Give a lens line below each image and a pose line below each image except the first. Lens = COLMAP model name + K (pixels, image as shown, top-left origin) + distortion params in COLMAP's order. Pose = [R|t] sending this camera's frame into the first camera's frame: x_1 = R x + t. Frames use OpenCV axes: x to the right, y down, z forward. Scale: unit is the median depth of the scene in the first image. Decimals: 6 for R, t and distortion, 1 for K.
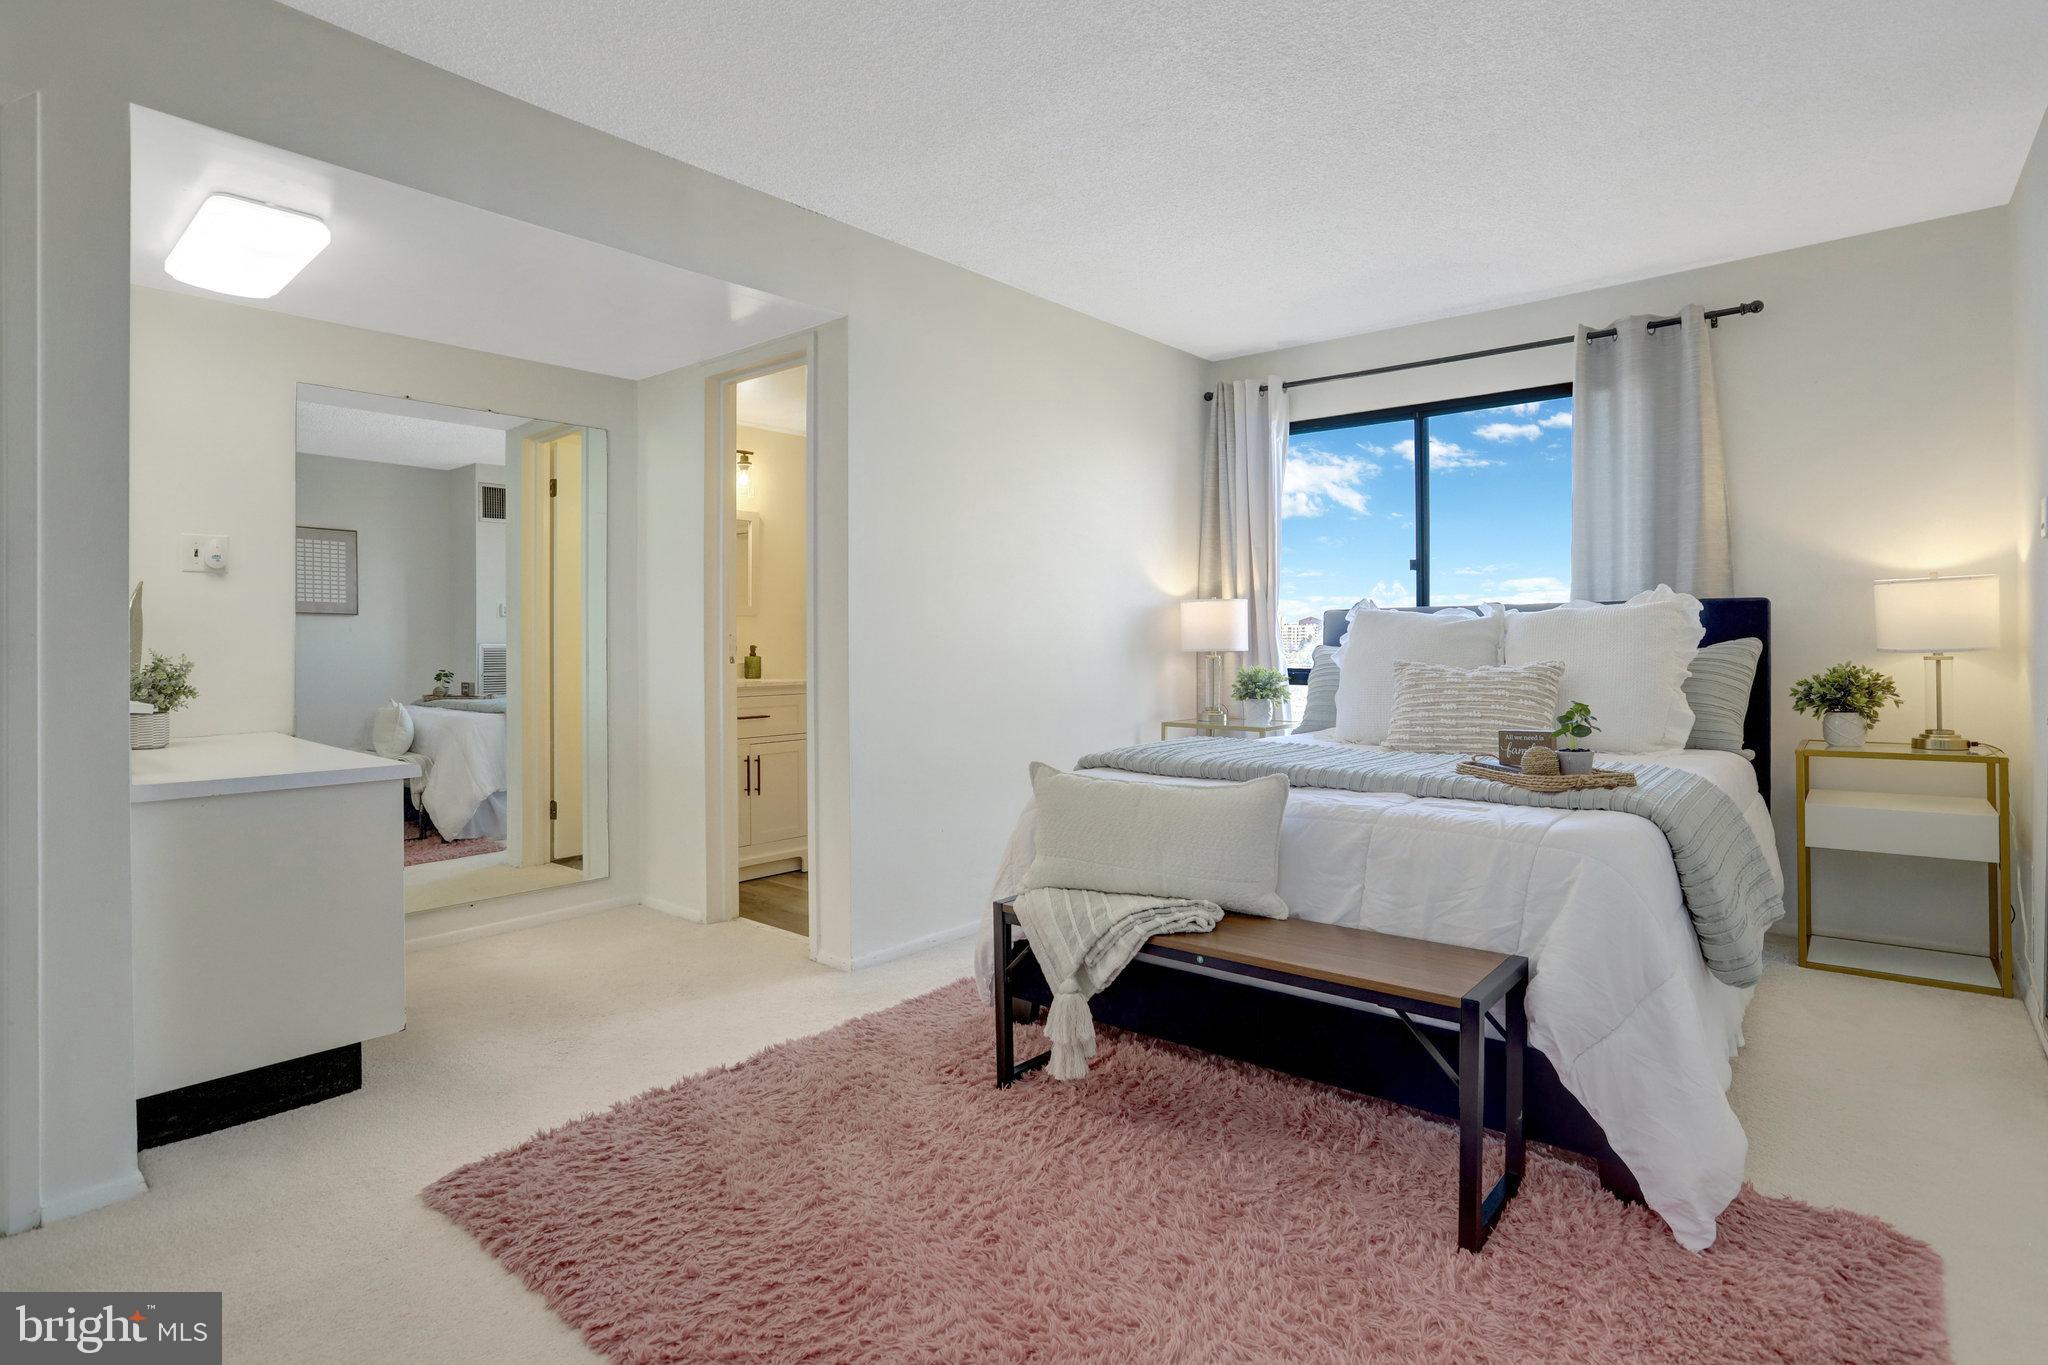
lens RADIAL K [[1033.9, 0, 1018.0], [0, 1033.9, 626.8], [0, 0, 1]] dist [-0.049871, 0.034855]
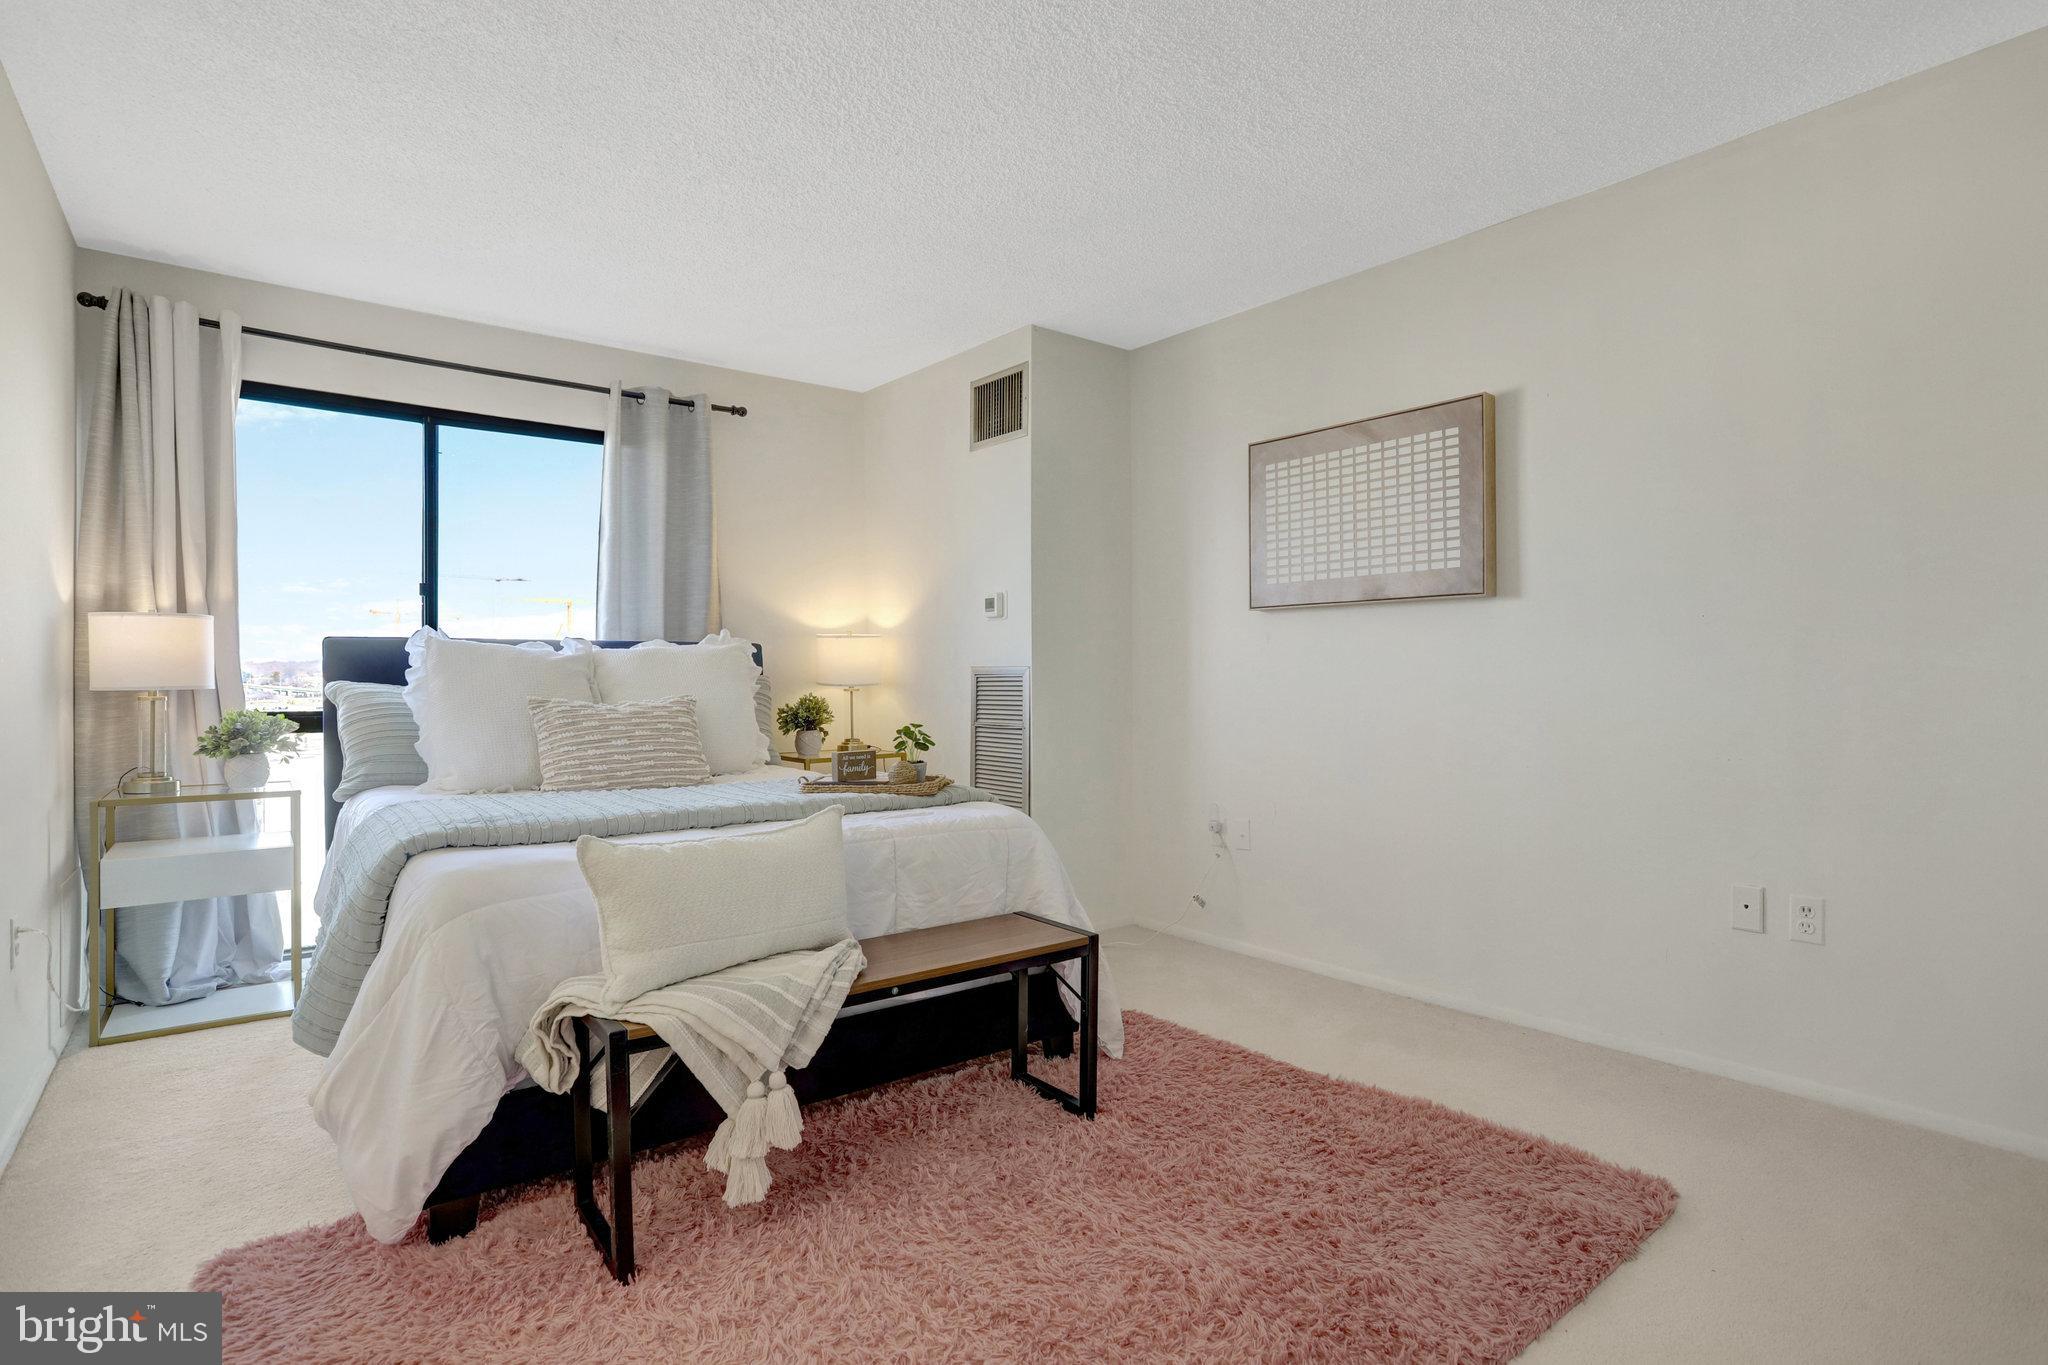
lens RADIAL K [[1038.4, 0, 1045.0], [0, 1038.4, 679.3], [0, 0, 1]] dist [-0.054941, 0.034011]
pose [[0.200923, 0.004840, 0.979595, -0.461001], [-0.016153, 0.999868, -0.001627, 0.011622], [-0.979474, -0.015496, 0.200974, 0.389727]]
